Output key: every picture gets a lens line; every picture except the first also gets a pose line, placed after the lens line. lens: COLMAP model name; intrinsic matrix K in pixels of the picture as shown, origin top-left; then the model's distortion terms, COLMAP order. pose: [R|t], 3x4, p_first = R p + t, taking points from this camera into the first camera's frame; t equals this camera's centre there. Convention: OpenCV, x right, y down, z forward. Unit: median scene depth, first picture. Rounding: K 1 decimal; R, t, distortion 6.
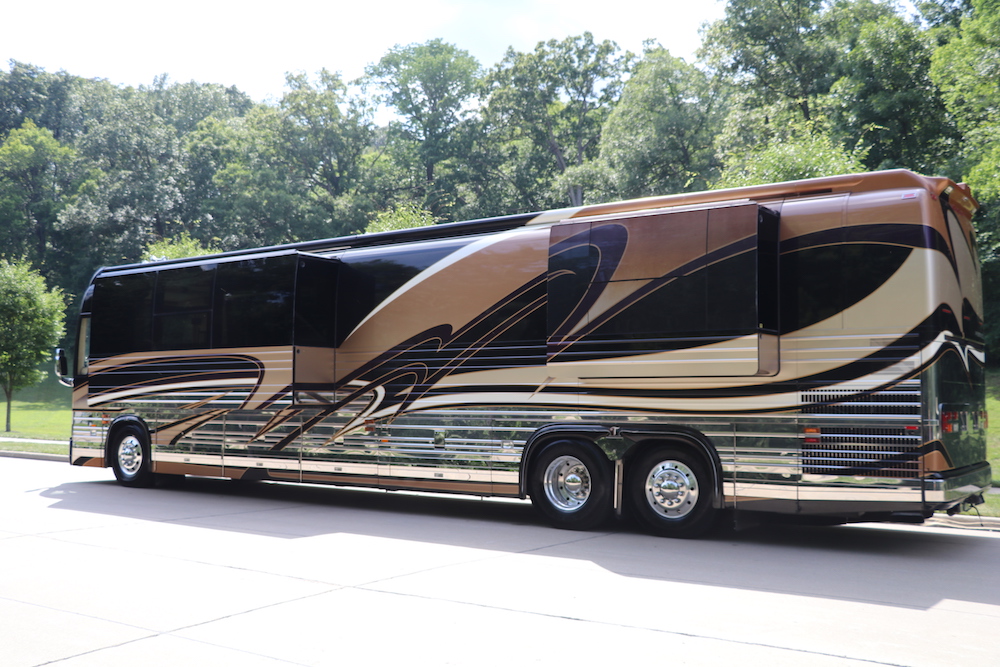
lens RADIAL K [[1004.8, 0, 483.8], [0, 1004.8, 335.4], [0, 0, 1]] dist [-0.105327, 0.205850]
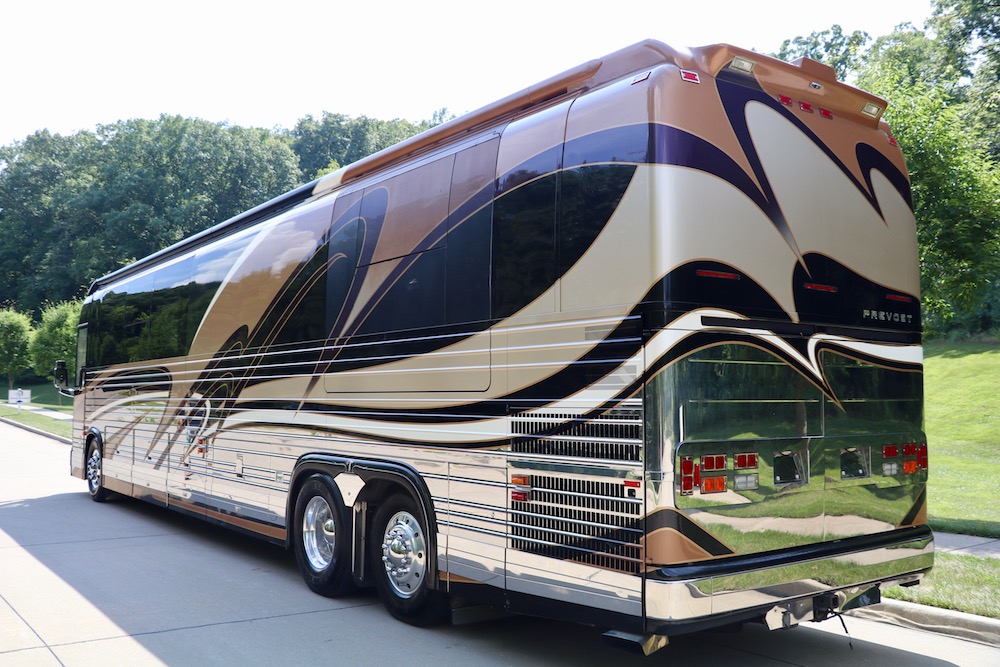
lens RADIAL K [[923.7, 0, 484.7], [0, 923.7, 337.5], [0, 0, 1]] dist [-0.153901, 0.218886]
pose [[0.947872, -0.025454, -0.317633, 0.307996], [0.024725, 0.999674, -0.006328, 0.006848], [0.317691, -0.001855, 0.948193, 0.286269]]
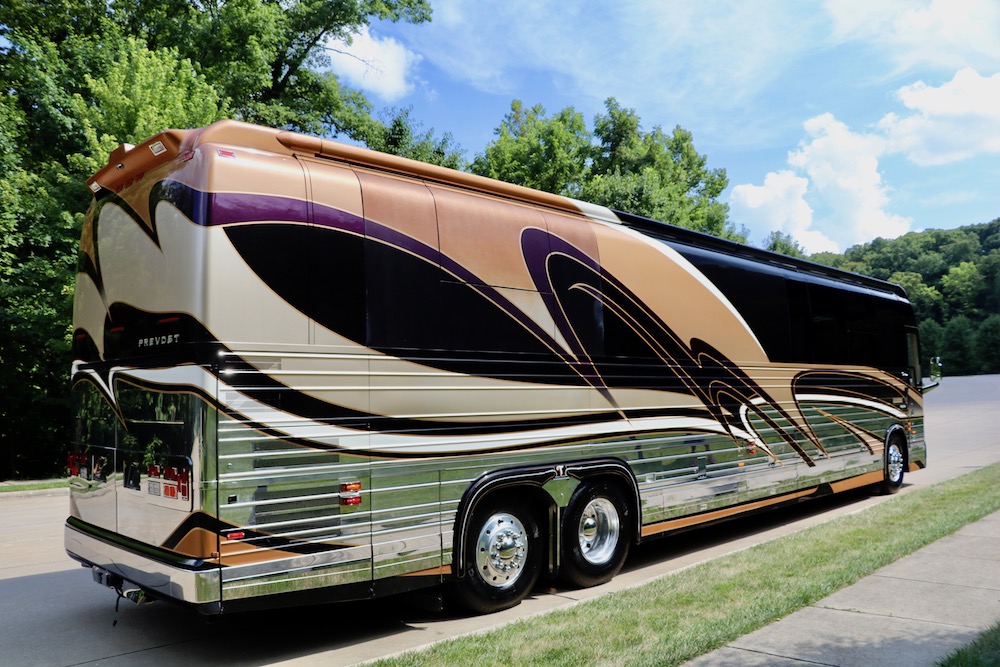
lens RADIAL K [[813.9, 0, 495.1], [0, 813.9, 338.3], [0, 0, 1]] dist [-0.177673, 0.155422]
pose [[-0.168709, -0.070230, -0.983161, 0.657968], [0.076540, 0.993513, -0.084104, 0.038339], [0.982690, -0.089440, -0.162240, 0.894373]]
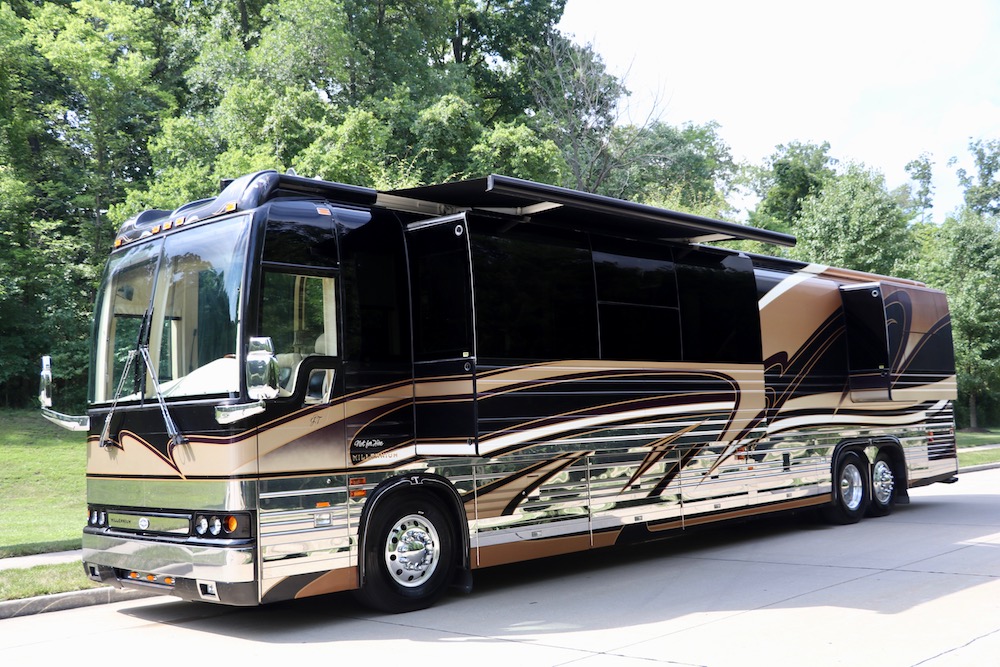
lens RADIAL K [[1063.7, 0, 496.2], [0, 1063.7, 334.3], [0, 0, 1]] dist [-0.109989, 0.294071]
pose [[0.153205, 0.074317, 0.985396, -0.951174], [-0.027457, 0.997103, -0.070931, 0.046486], [-0.987813, -0.016189, 0.154802, 0.905300]]
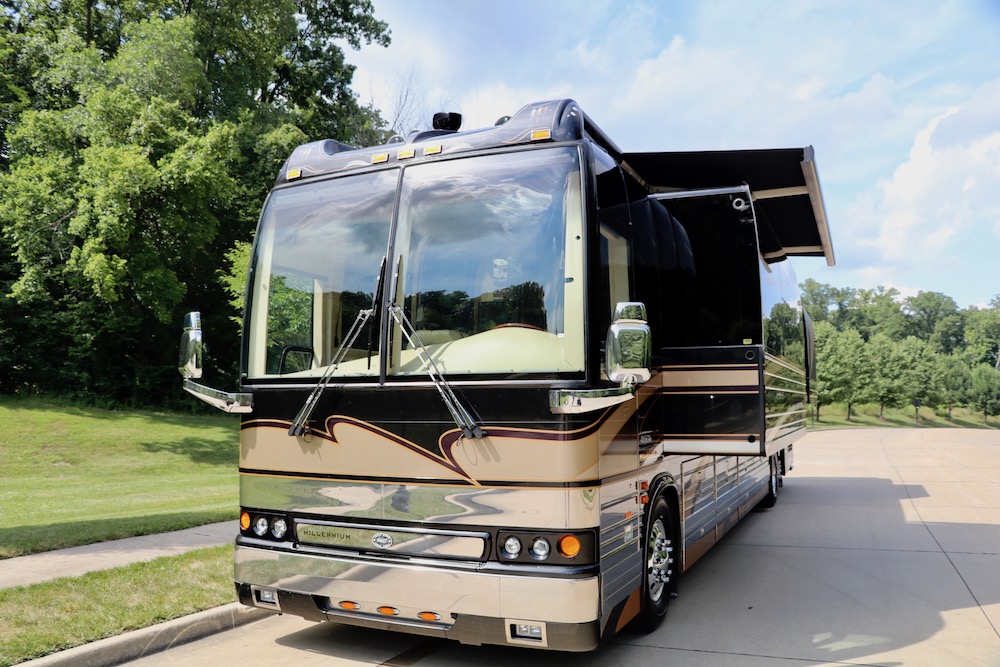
lens RADIAL K [[813.9, 0, 495.1], [0, 813.9, 338.3], [0, 0, 1]] dist [-0.177673, 0.155422]
pose [[-0.183832, 0.079106, 0.979769, -0.748156], [-0.062172, 0.993825, -0.091906, 0.058614], [-0.980989, -0.077809, -0.177779, 1.195914]]
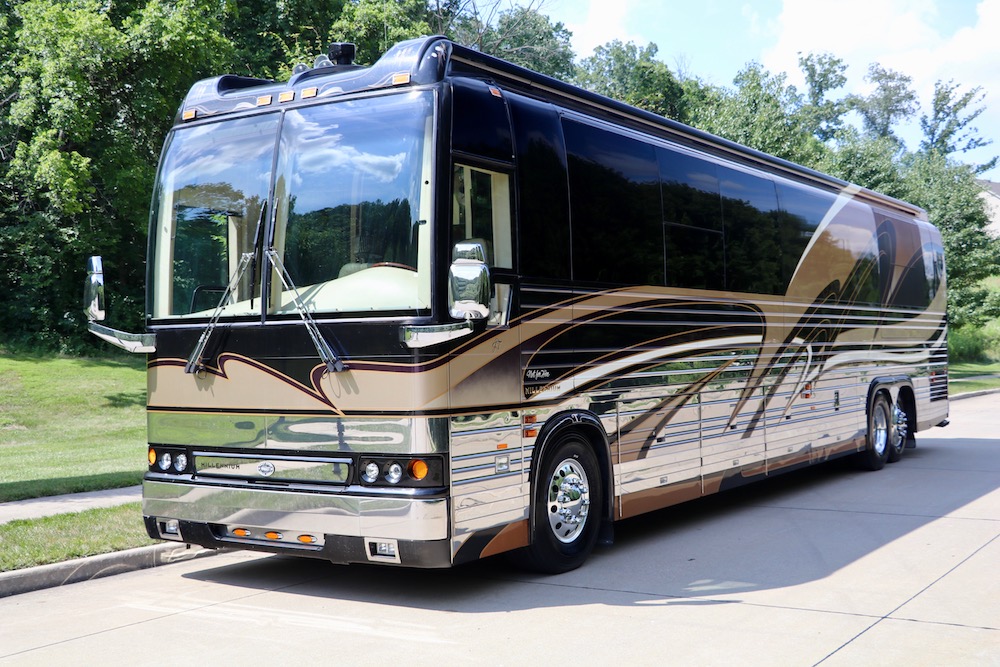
lens RADIAL K [[1208.0, 0, 497.9], [0, 1208.0, 334.6], [0, 0, 1]] dist [-0.026235, 0.204003]
pose [[-0.048585, 0.006496, 0.998798, -0.941477], [-0.051391, 0.998638, -0.008995, 0.054279], [-0.997496, -0.051766, -0.048185, 1.105130]]
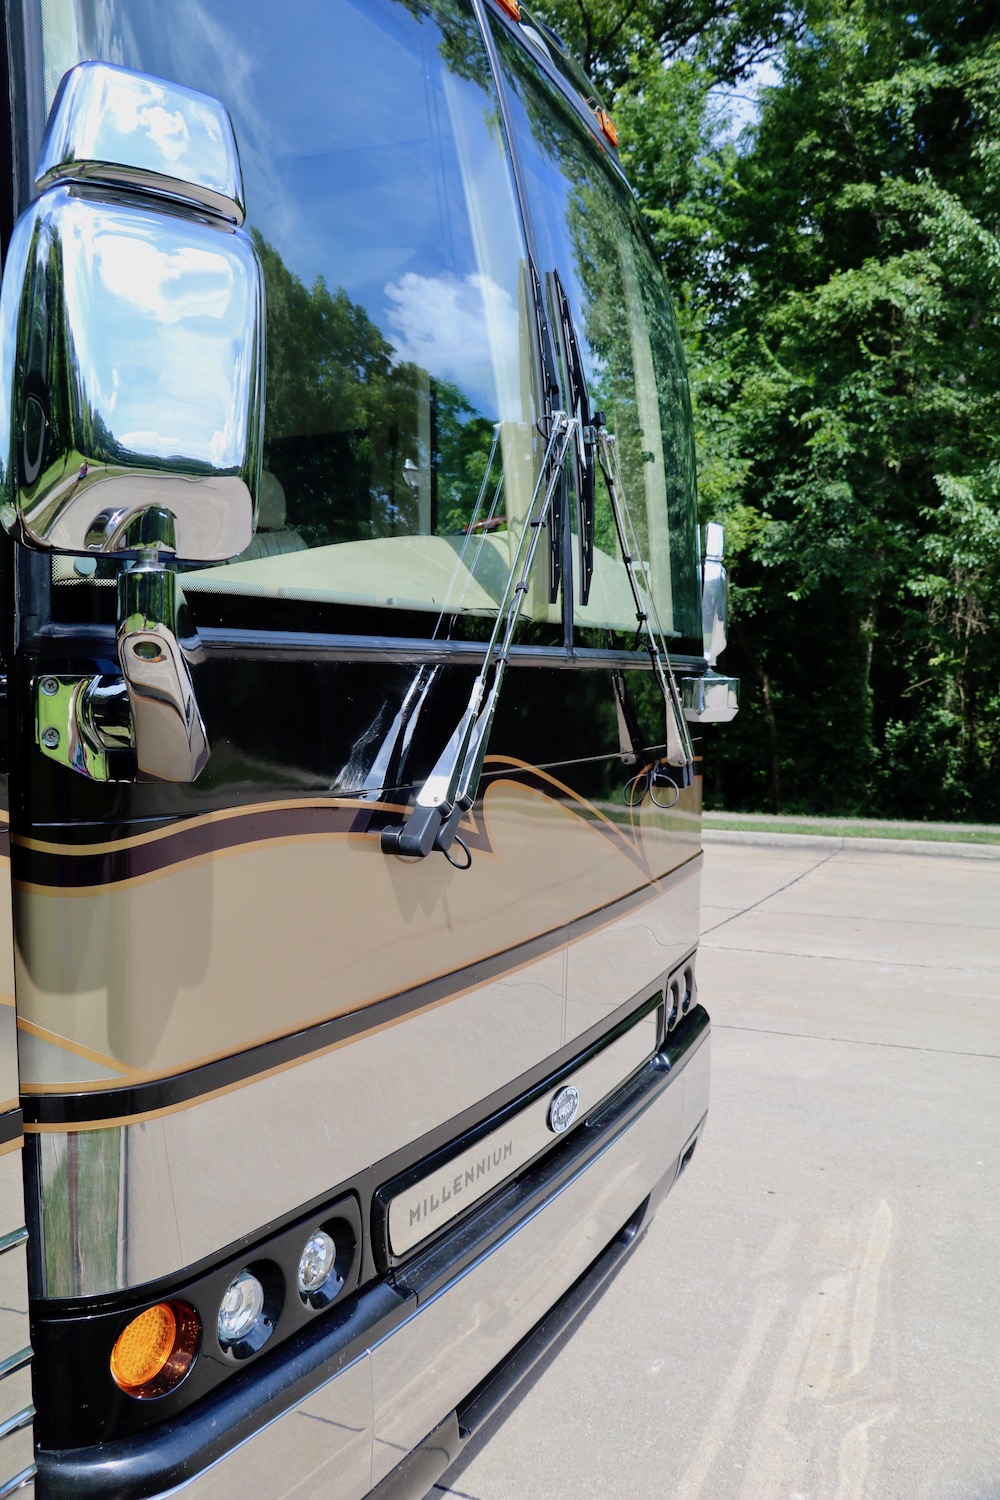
lens RADIAL K [[1220.9, 0, 506.7], [0, 1220.9, 742.2], [0, 0, 1]] dist [-0.177673, 0.155422]
pose [[-0.986713, -0.002176, -0.162456, -0.383440], [0.000102, 0.999902, -0.014014, 0.064005], [0.162470, -0.013845, -0.986616, 1.338953]]
